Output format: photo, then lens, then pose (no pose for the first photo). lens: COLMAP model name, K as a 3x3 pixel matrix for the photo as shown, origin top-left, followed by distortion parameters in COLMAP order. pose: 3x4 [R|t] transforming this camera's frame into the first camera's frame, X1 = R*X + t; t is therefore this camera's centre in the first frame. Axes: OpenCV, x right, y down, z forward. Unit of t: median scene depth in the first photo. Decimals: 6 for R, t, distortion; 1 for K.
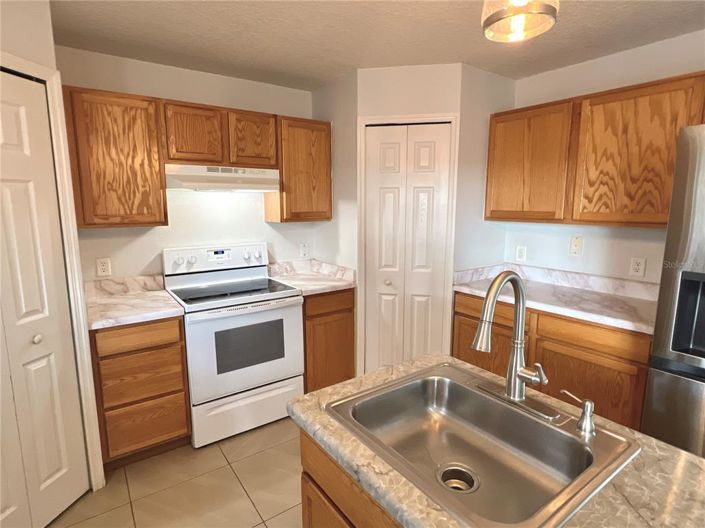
lens RADIAL K [[386.7, 0, 348.9], [0, 386.7, 262.9], [0, 0, 1]] dist [-0.004005, -0.001411]
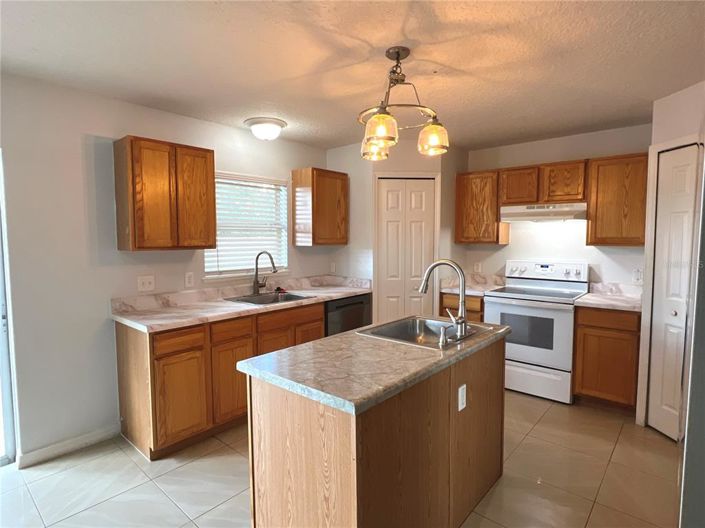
lens RADIAL K [[386.7, 0, 348.9], [0, 386.7, 262.9], [0, 0, 1]] dist [-0.004005, -0.001411]
pose [[0.232166, 0.067322, -0.970344, 0.915818], [-0.148306, 0.988388, 0.033090, 0.019726], [0.961303, 0.136225, 0.239454, 0.014758]]
